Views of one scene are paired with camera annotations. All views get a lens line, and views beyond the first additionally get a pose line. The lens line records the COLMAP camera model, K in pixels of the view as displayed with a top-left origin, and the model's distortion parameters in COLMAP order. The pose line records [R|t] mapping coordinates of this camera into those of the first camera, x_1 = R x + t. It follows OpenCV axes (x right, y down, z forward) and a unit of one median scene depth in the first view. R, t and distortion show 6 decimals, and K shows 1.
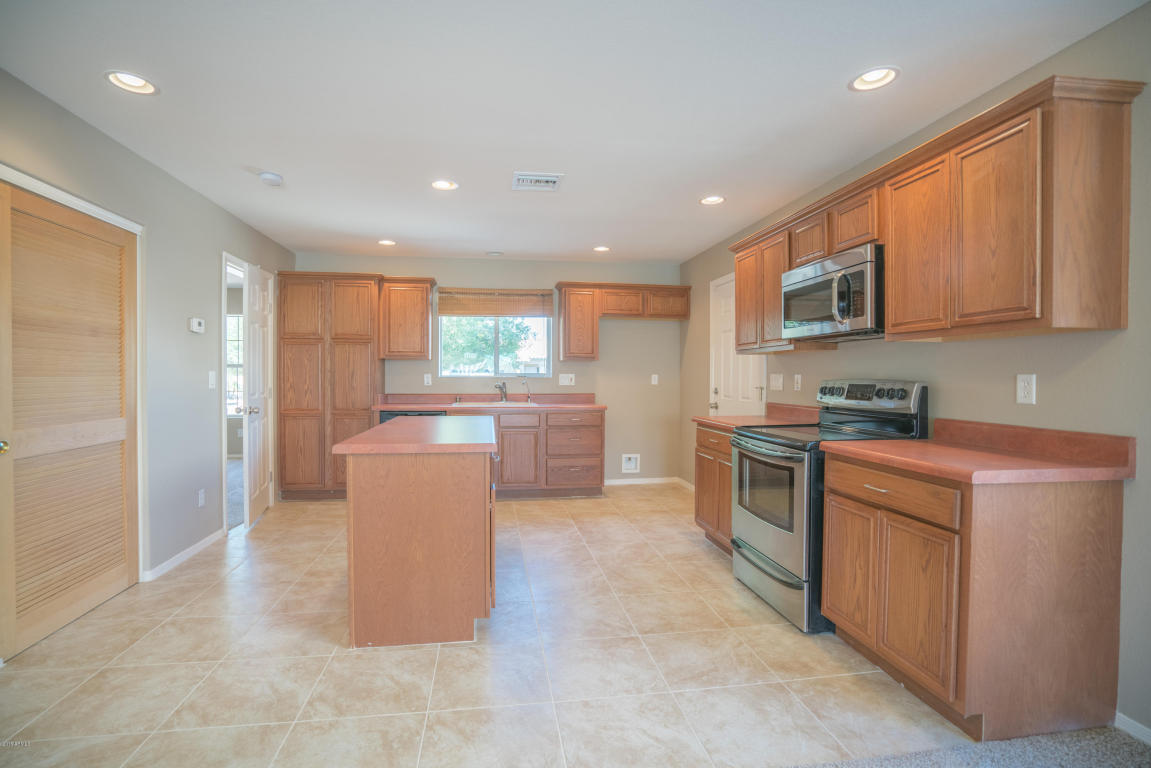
lens RADIAL K [[534.4, 0, 567.9], [0, 534.4, 380.5], [0, 0, 1]] dist [-0.040878, 0.014561]
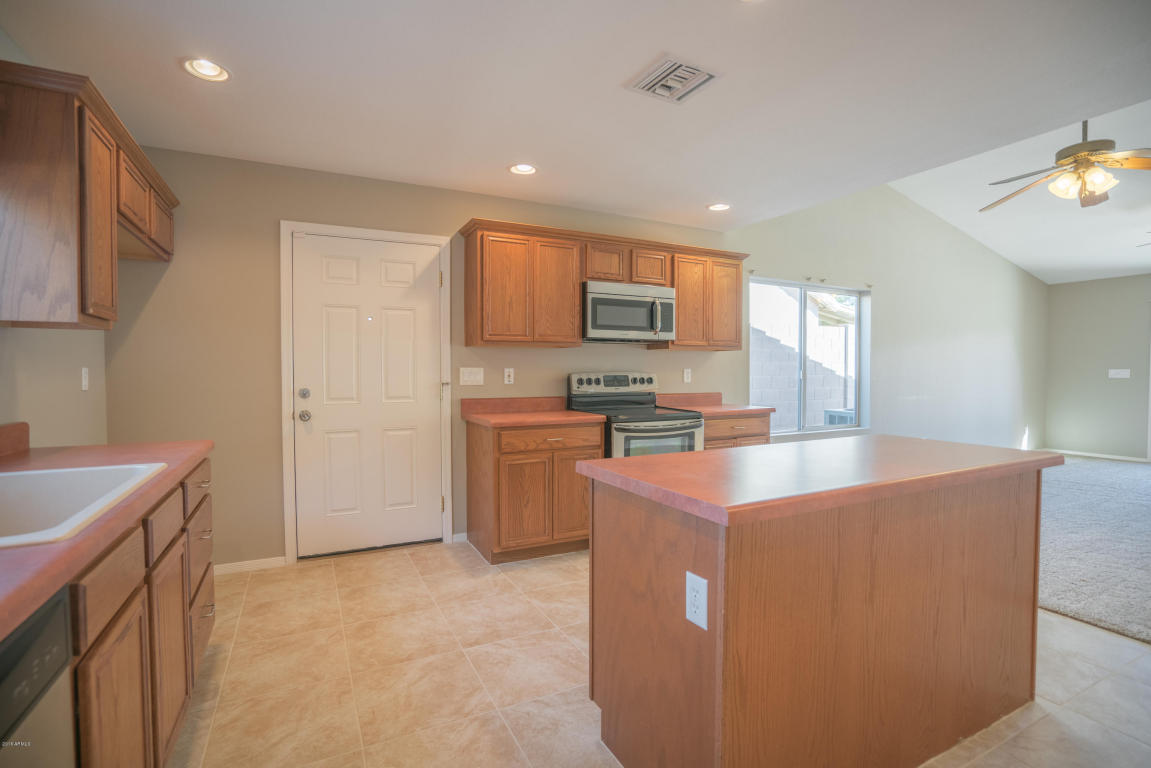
lens RADIAL K [[534.4, 0, 570.6], [0, 534.4, 389.0], [0, 0, 1]] dist [-0.040878, 0.014561]
pose [[-0.315855, -0.030364, 0.948321, -0.419049], [0.009020, 0.999347, 0.035002, -0.004602], [-0.948765, 0.019609, -0.315375, 0.858222]]
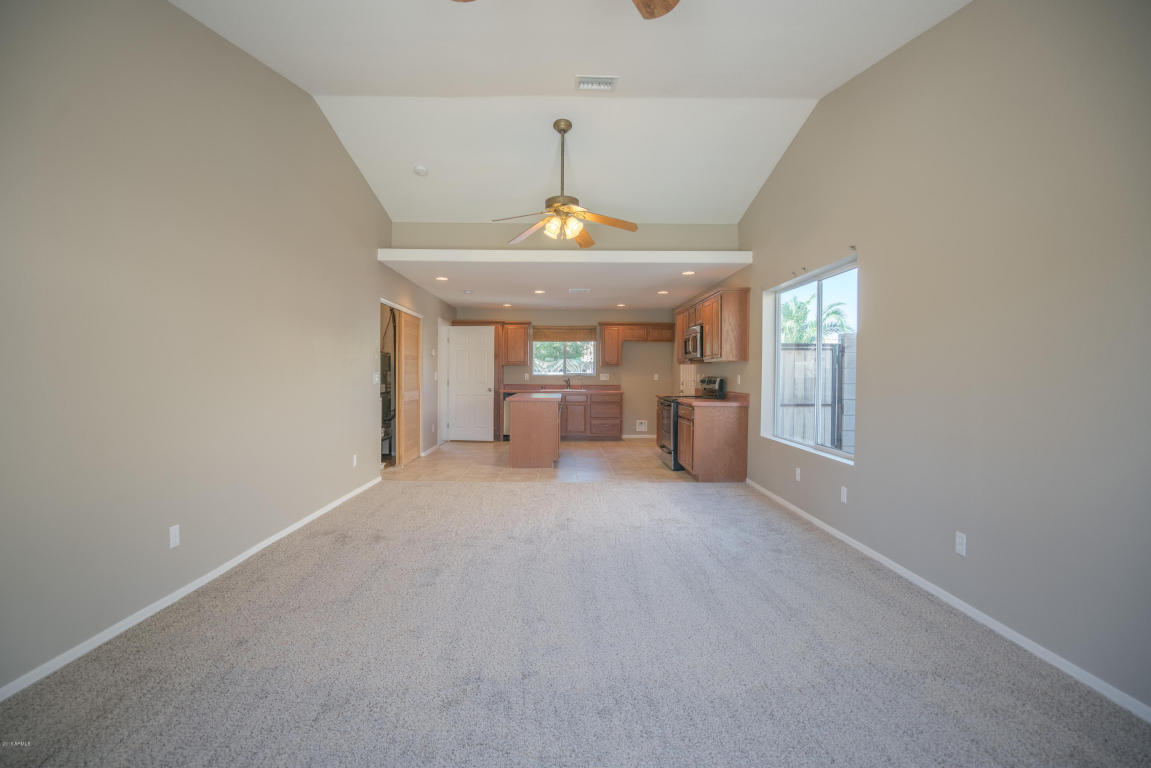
lens RADIAL K [[534.4, 0, 575.9], [0, 534.4, 382.6], [0, 0, 1]] dist [-0.040878, 0.014561]
pose [[0.992018, 0.003789, -0.126043, 0.138672], [-0.003093, 0.999979, 0.005722, 0.007876], [0.126062, -0.005286, 0.992008, -0.824682]]
